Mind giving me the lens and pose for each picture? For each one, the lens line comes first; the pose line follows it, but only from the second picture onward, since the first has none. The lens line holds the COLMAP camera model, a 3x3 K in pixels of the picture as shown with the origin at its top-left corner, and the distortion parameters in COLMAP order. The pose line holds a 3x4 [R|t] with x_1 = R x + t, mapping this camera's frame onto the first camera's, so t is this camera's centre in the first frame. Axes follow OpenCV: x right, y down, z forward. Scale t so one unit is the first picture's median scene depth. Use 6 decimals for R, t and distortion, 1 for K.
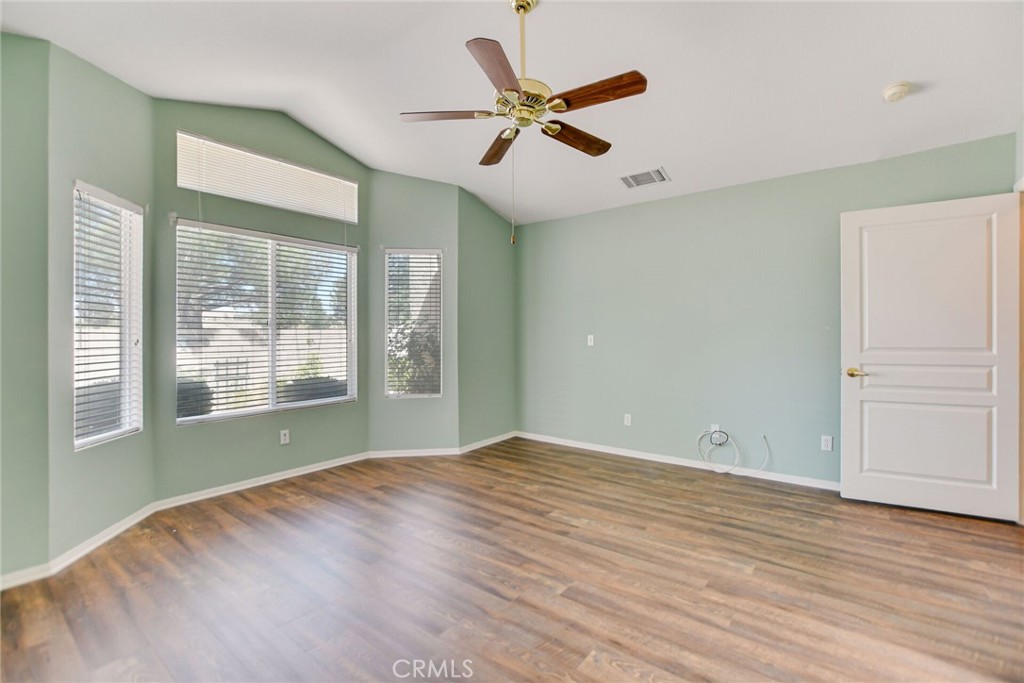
lens RADIAL K [[455.6, 0, 508.2], [0, 455.6, 338.2], [0, 0, 1]] dist [-0.023004, 0.000808]
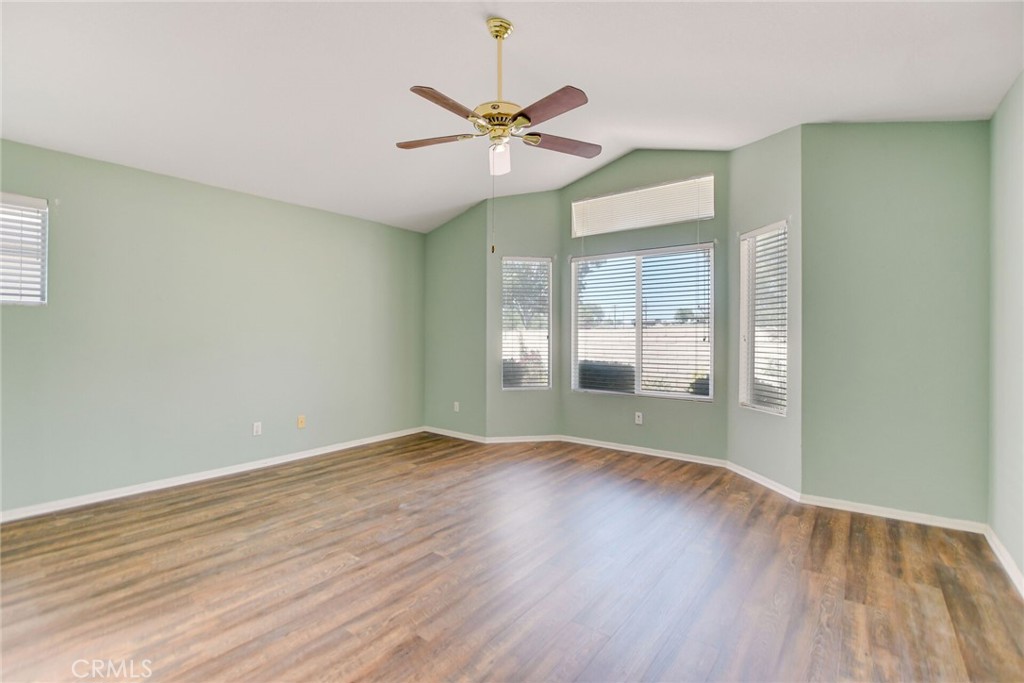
lens RADIAL K [[455.6, 0, 508.2], [0, 455.6, 338.2], [0, 0, 1]] dist [-0.023004, 0.000808]
pose [[0.002148, 0.016456, -0.999862, 0.832163], [-0.009506, 0.999820, 0.016434, -0.012793], [0.999953, 0.009470, 0.002304, 0.760698]]
